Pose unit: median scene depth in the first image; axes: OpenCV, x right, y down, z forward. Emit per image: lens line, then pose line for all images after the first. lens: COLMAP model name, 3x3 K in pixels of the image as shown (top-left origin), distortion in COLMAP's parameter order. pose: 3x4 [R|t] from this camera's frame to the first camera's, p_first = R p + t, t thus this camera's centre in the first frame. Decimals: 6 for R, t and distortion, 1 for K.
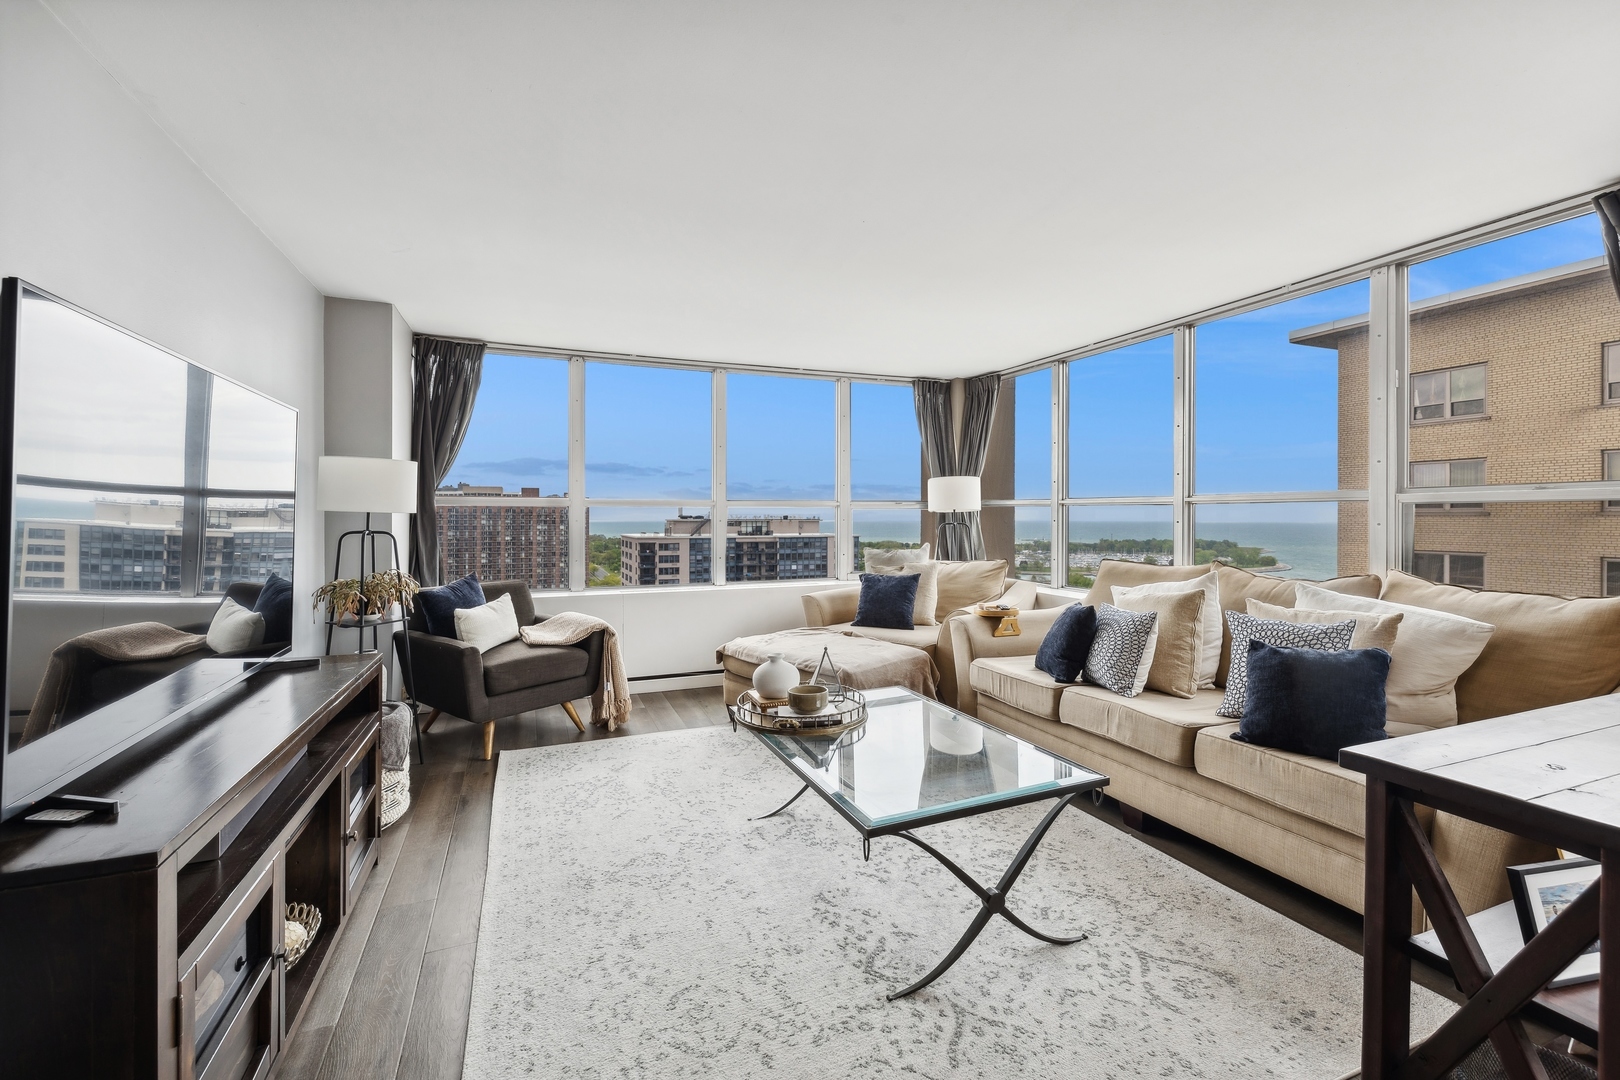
lens RADIAL K [[706.0, 0, 812.7], [0, 706.0, 526.2], [0, 0, 1]] dist [-0.000003, 0.000028]
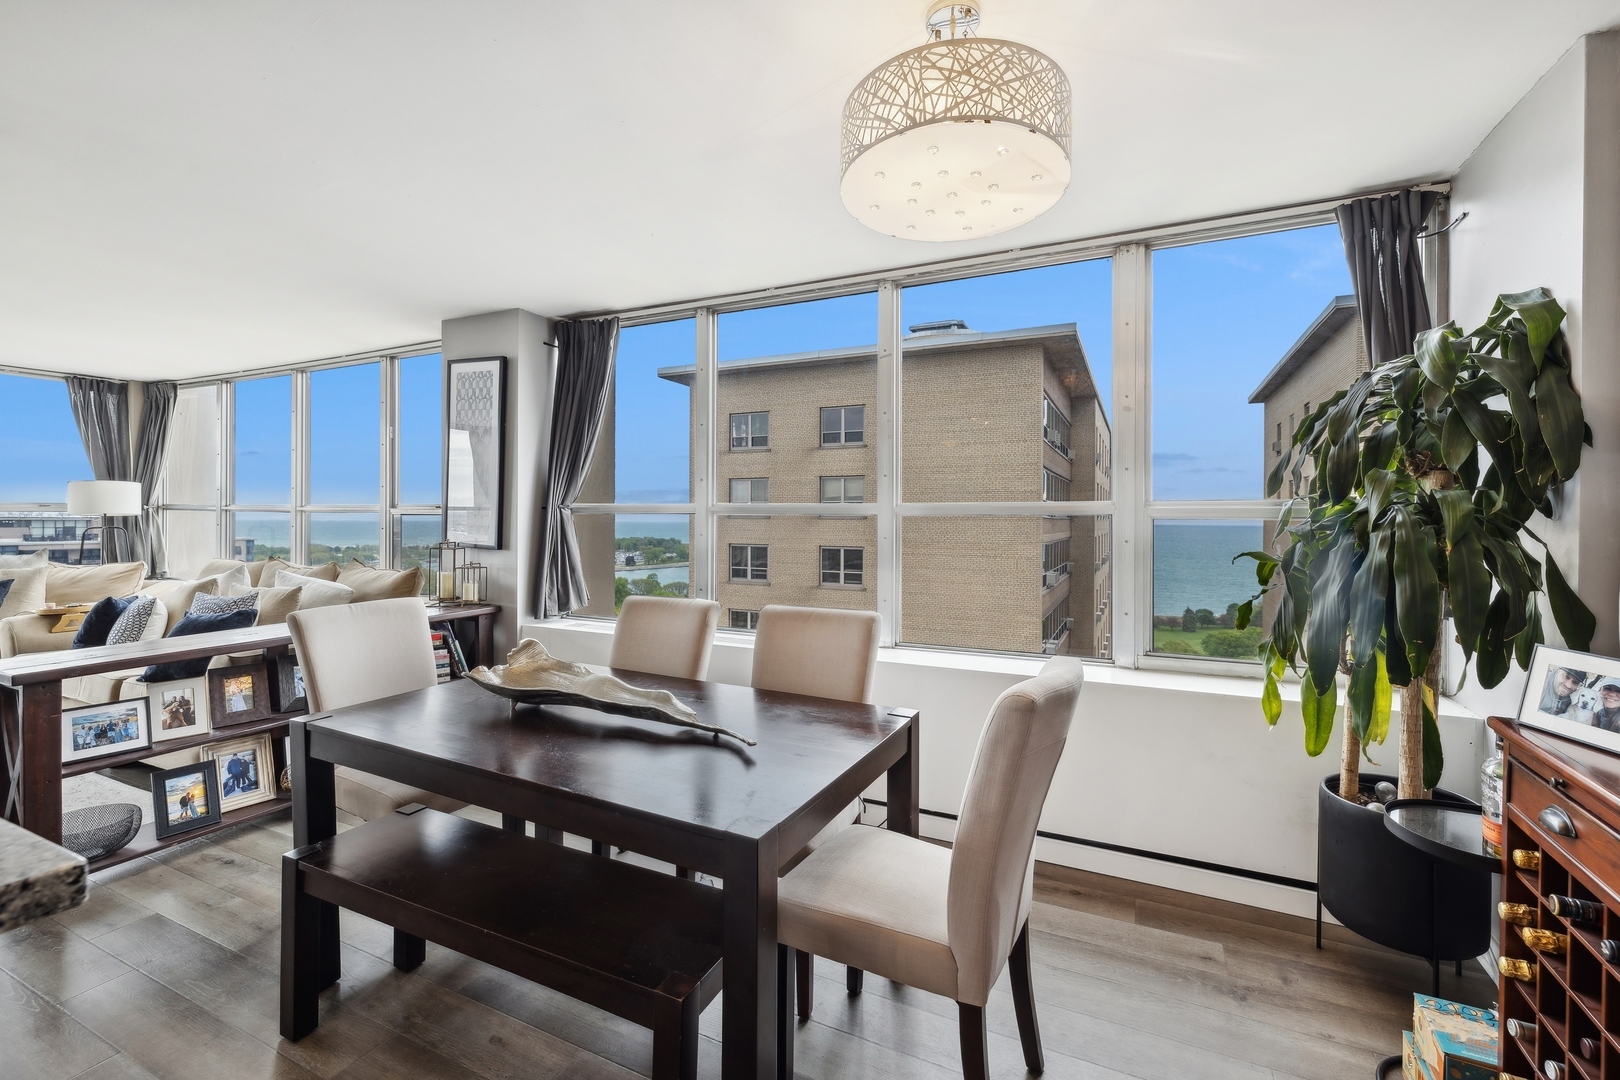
lens RADIAL K [[706.0, 0, 815.1], [0, 706.0, 534.3], [0, 0, 1]] dist [-0.000003, 0.000028]
pose [[0.738836, -0.009745, 0.673815, 0.243320], [0.002010, 0.999923, 0.012257, -0.004237], [-0.673882, -0.007702, 0.738799, -0.373498]]
